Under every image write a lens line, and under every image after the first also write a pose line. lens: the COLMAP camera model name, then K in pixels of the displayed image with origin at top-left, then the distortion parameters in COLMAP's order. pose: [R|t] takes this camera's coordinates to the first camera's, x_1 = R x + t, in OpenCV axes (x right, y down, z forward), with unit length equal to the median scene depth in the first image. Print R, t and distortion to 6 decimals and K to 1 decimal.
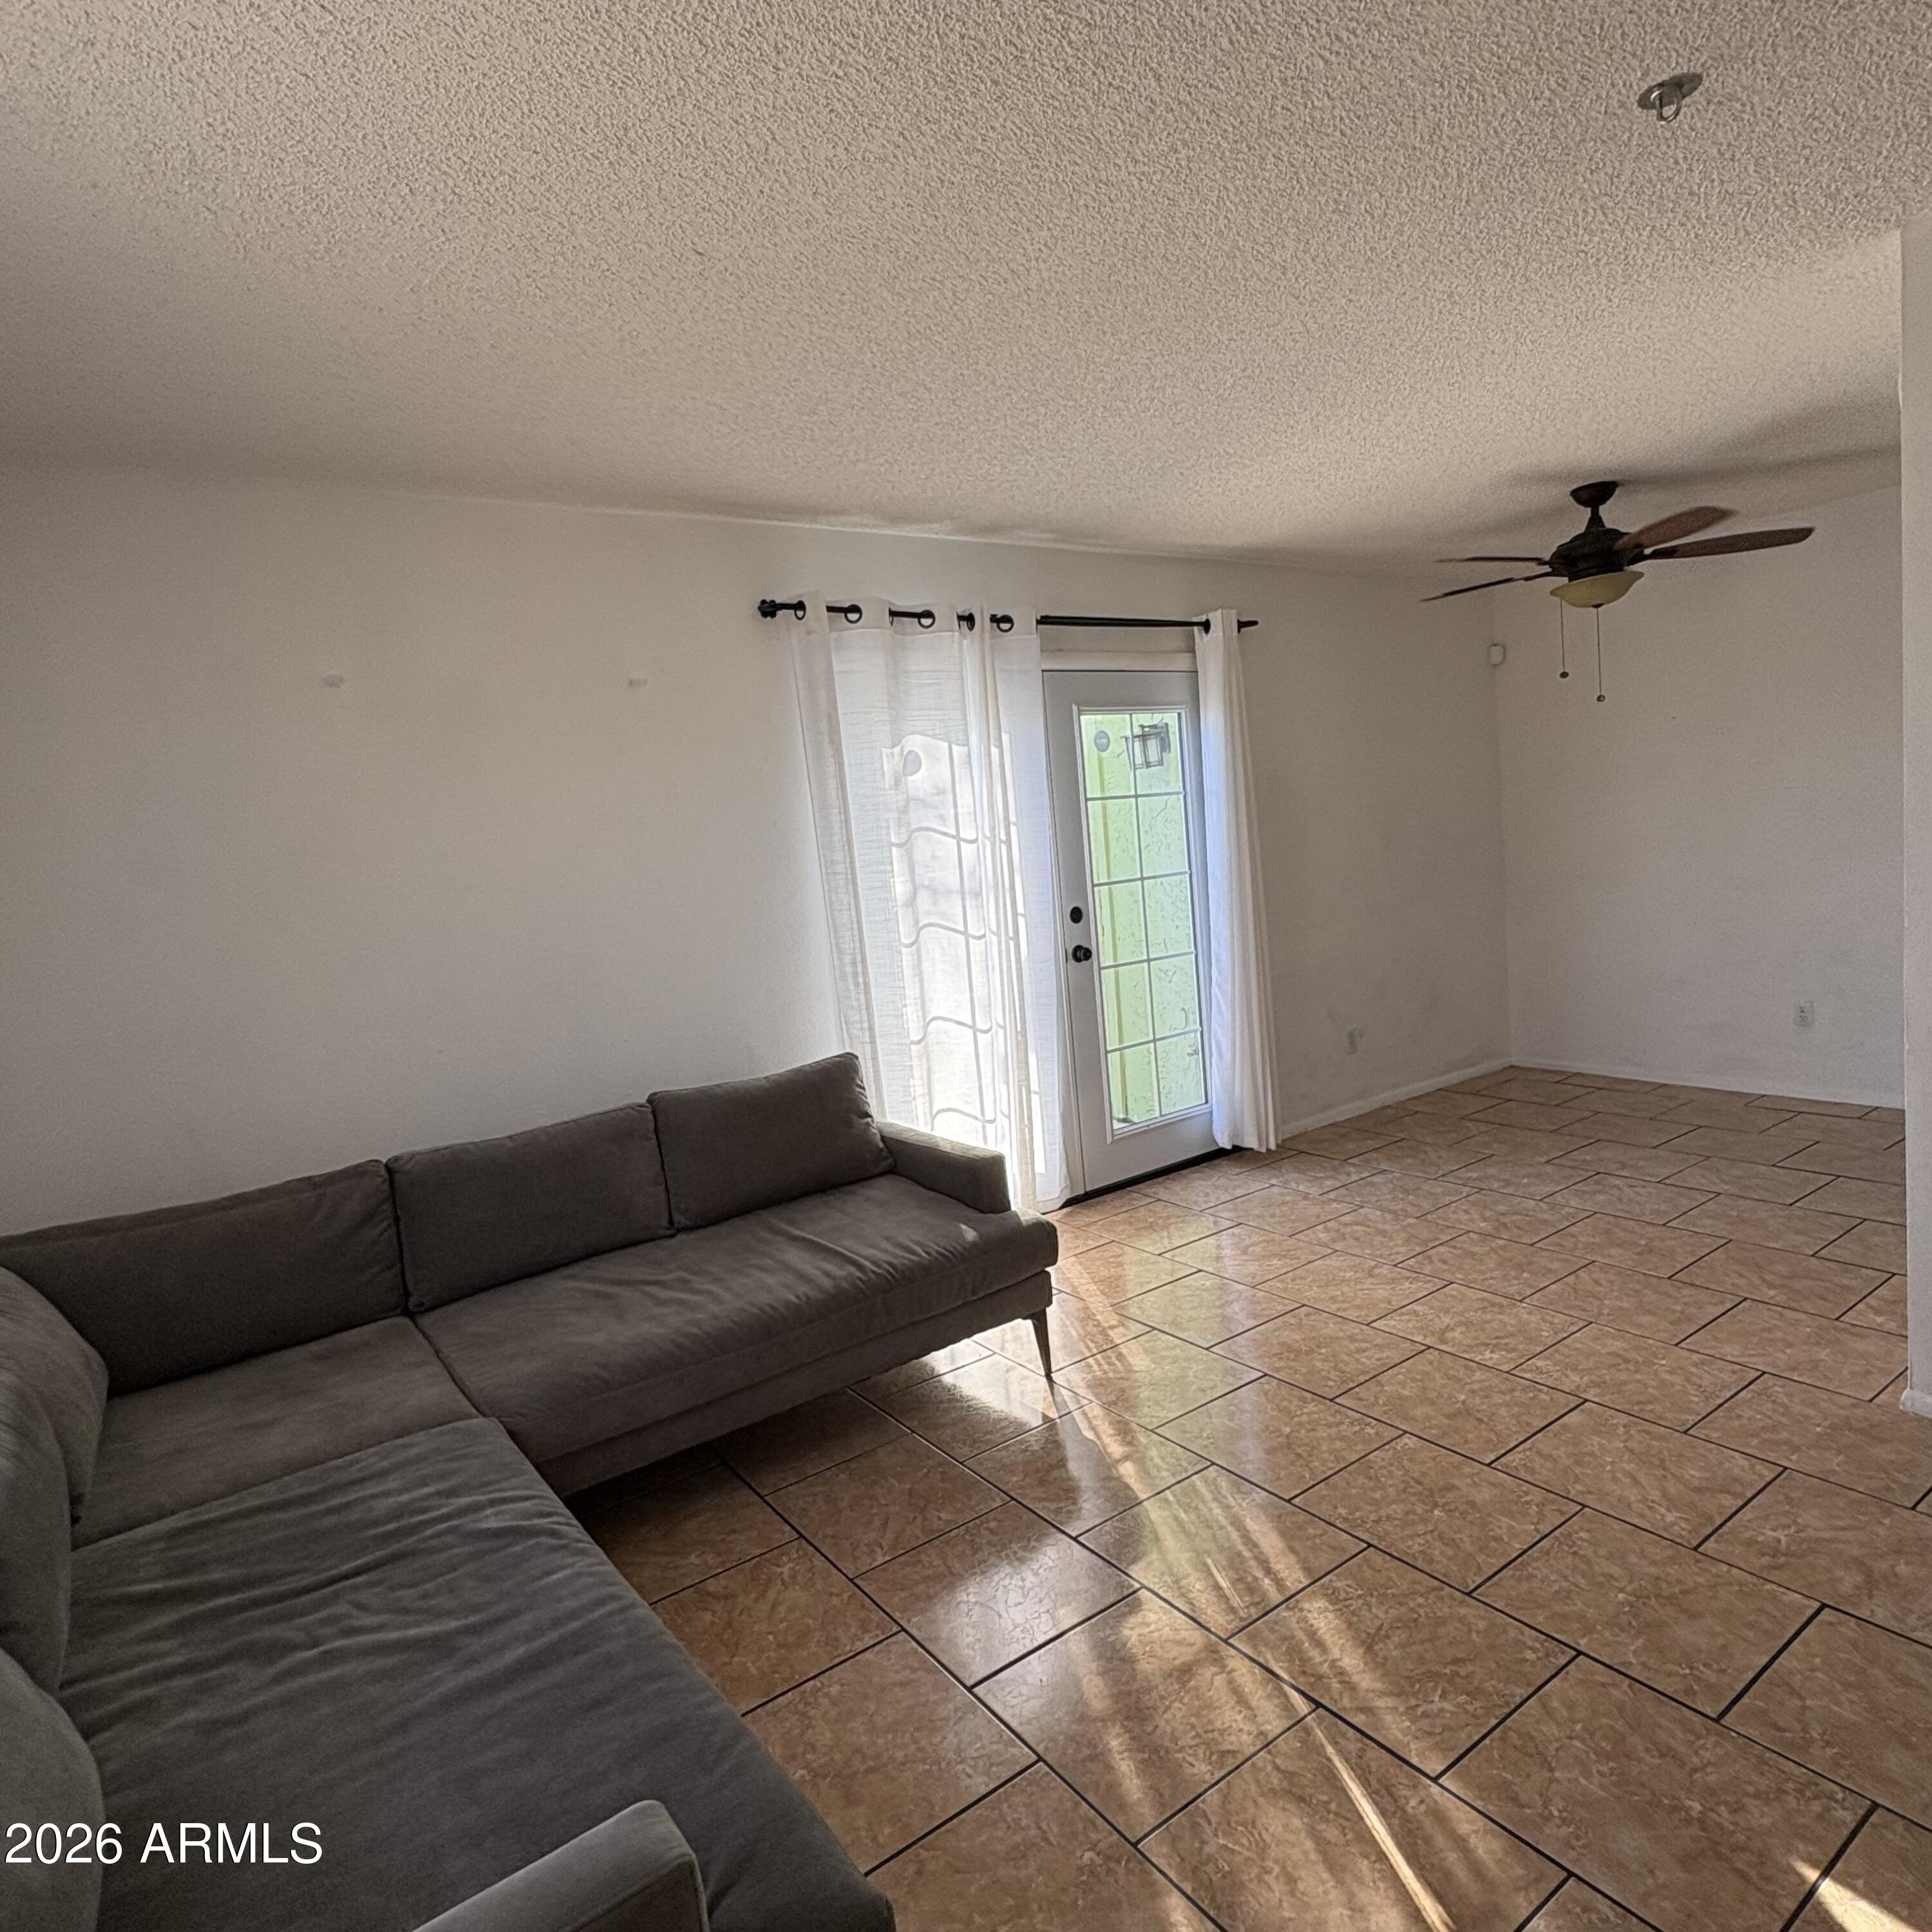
lens RADIAL K [[1190.6, 0, 962.2], [0, 1190.6, 963.4], [0, 0, 1]] dist [-0.001335, 0.002058]
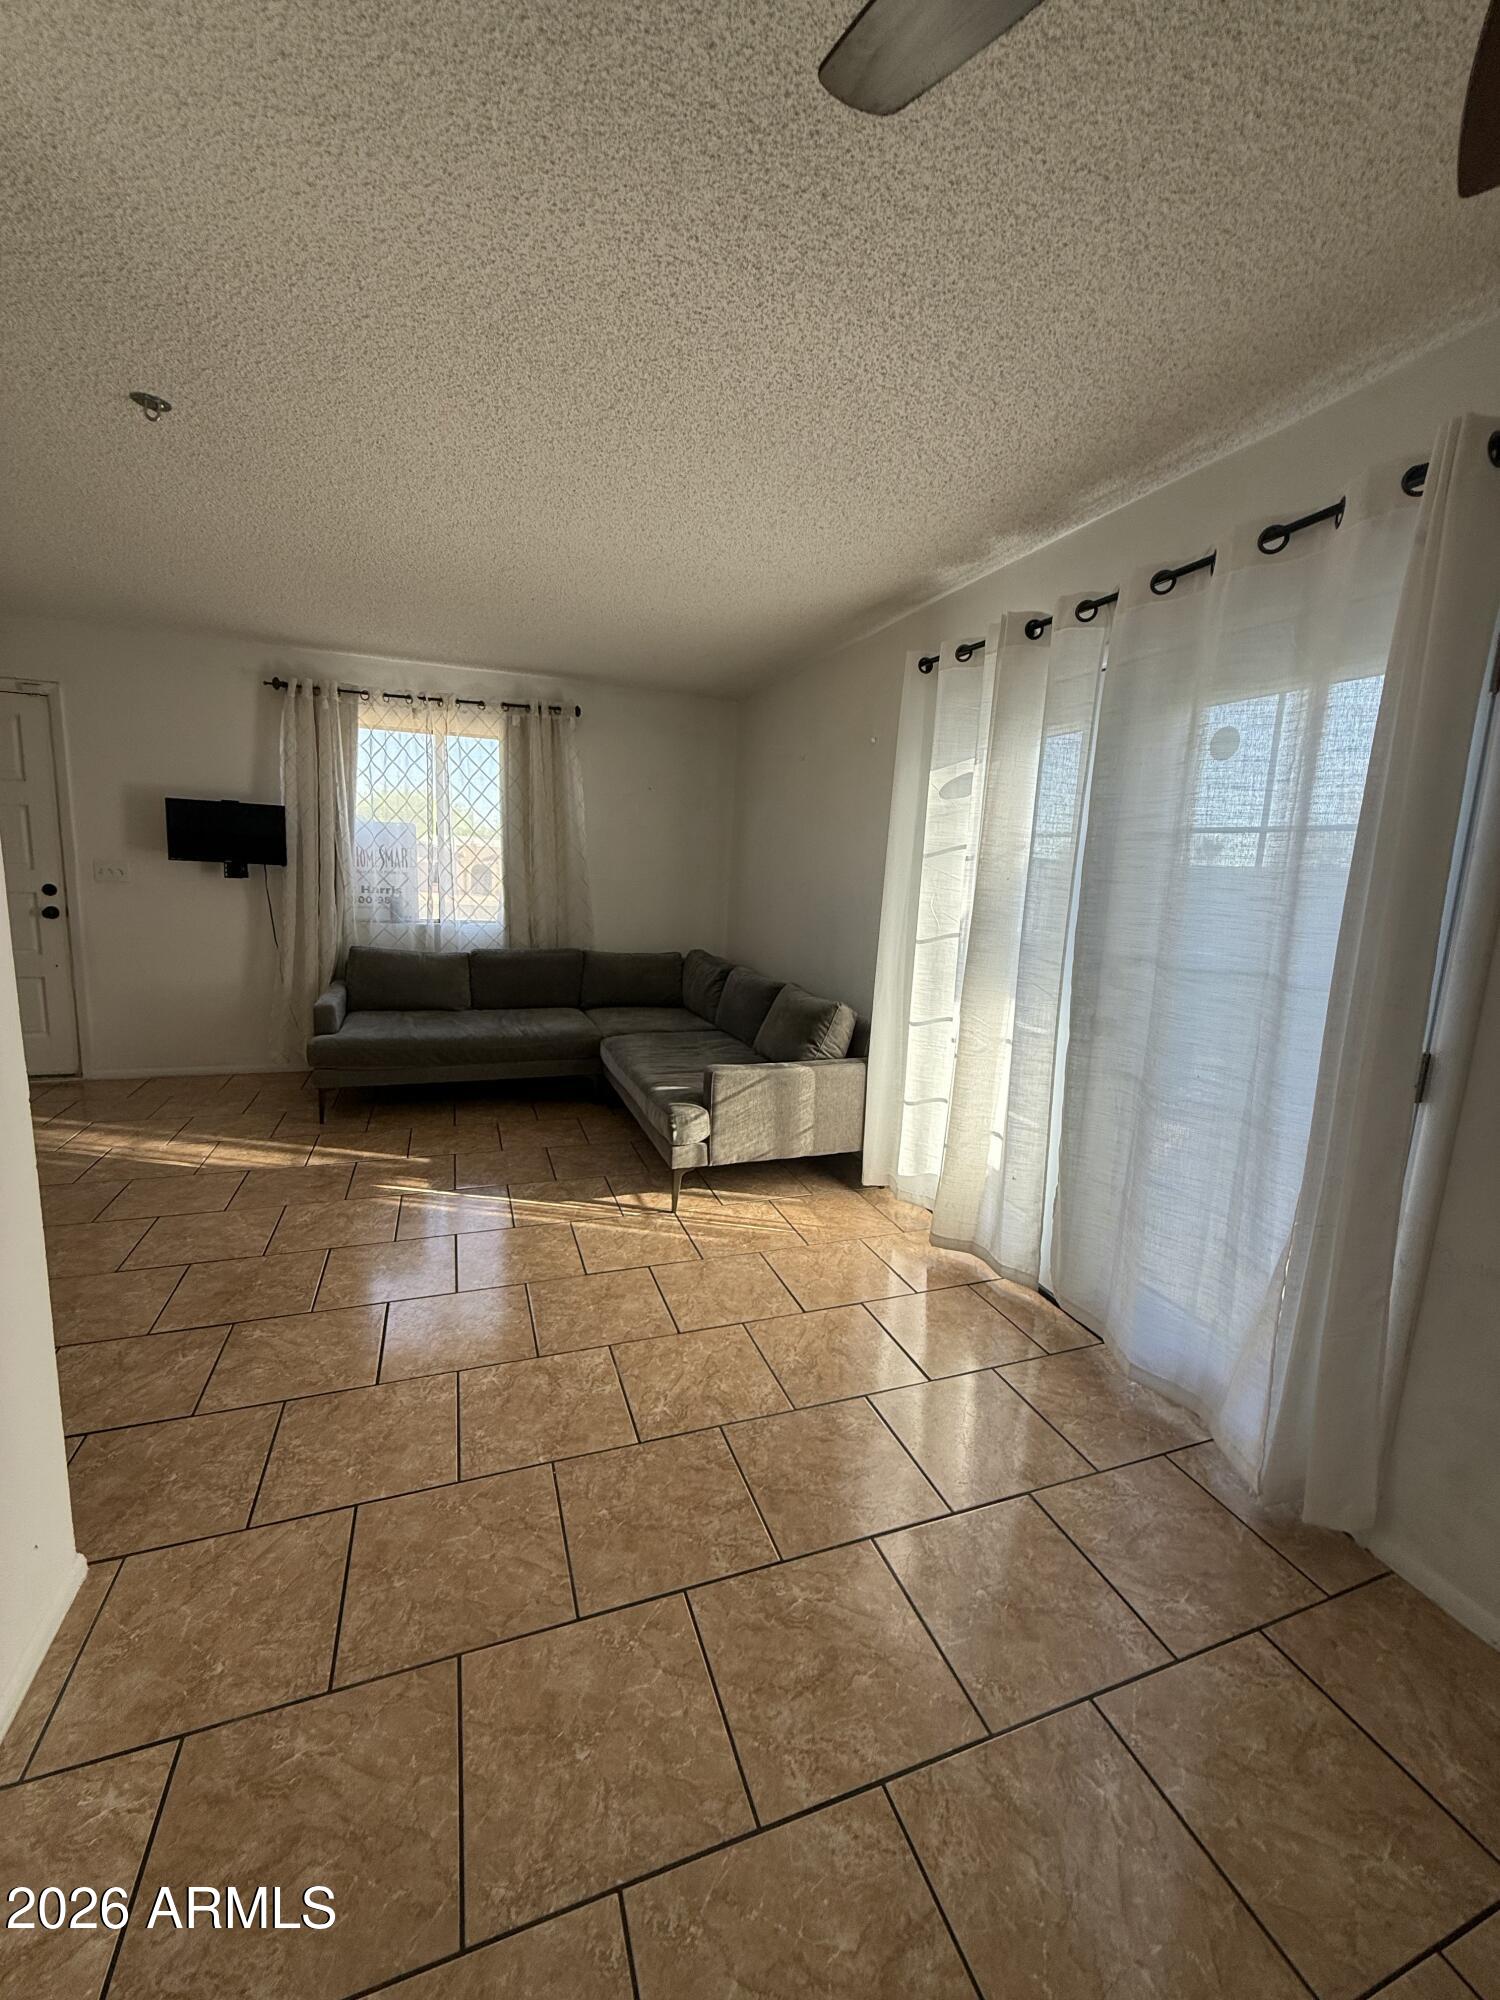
lens RADIAL K [[799.4, 0, 751.8], [0, 799.4, 994.5], [0, 0, 1]] dist [0.000294, -0.000360]
pose [[-0.257538, 0.236038, -0.936995, 0.844664], [-0.126057, 0.953211, 0.274771, -0.188070], [0.958010, 0.188879, -0.215734, 1.148798]]
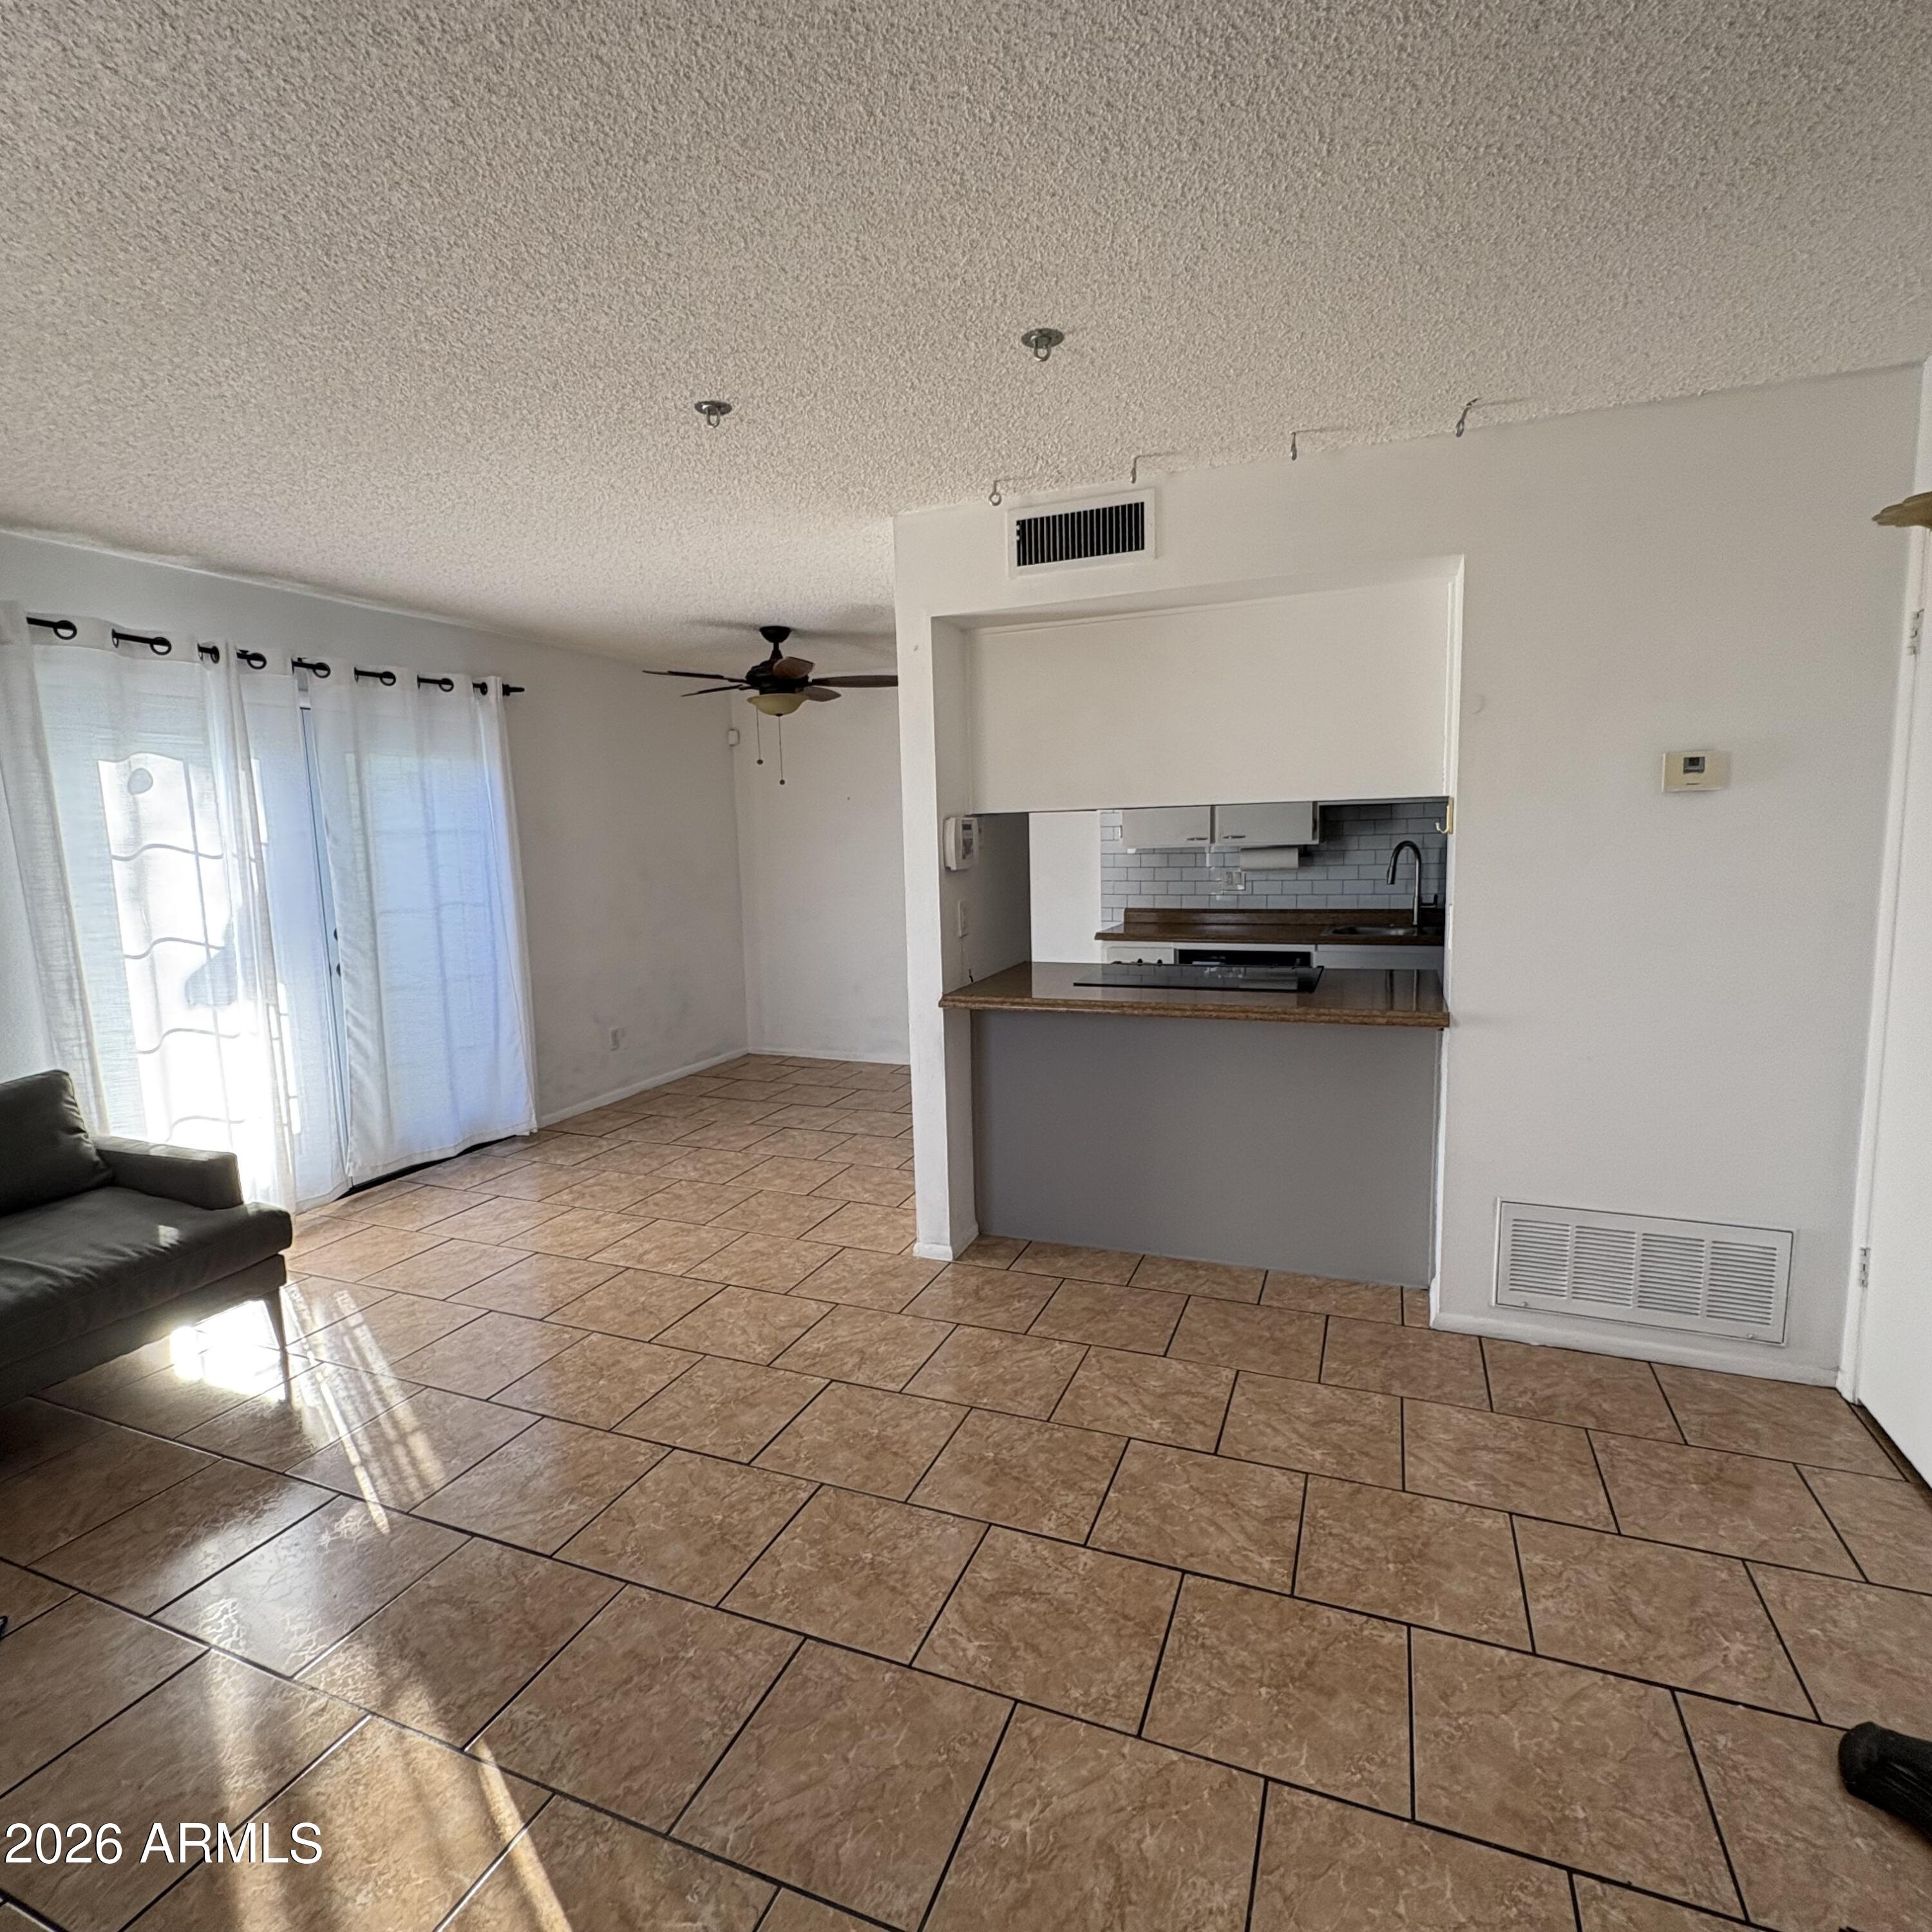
lens RADIAL K [[1046.7, 0, 966.0], [0, 1046.7, 966.0], [0, 0, 1]] dist [0.001705, -0.000255]
pose [[0.838586, -0.002089, 0.544766, 0.068256], [0.007007, 0.999951, -0.006953, -0.000482], [-0.544725, 0.009648, 0.838559, -0.158252]]
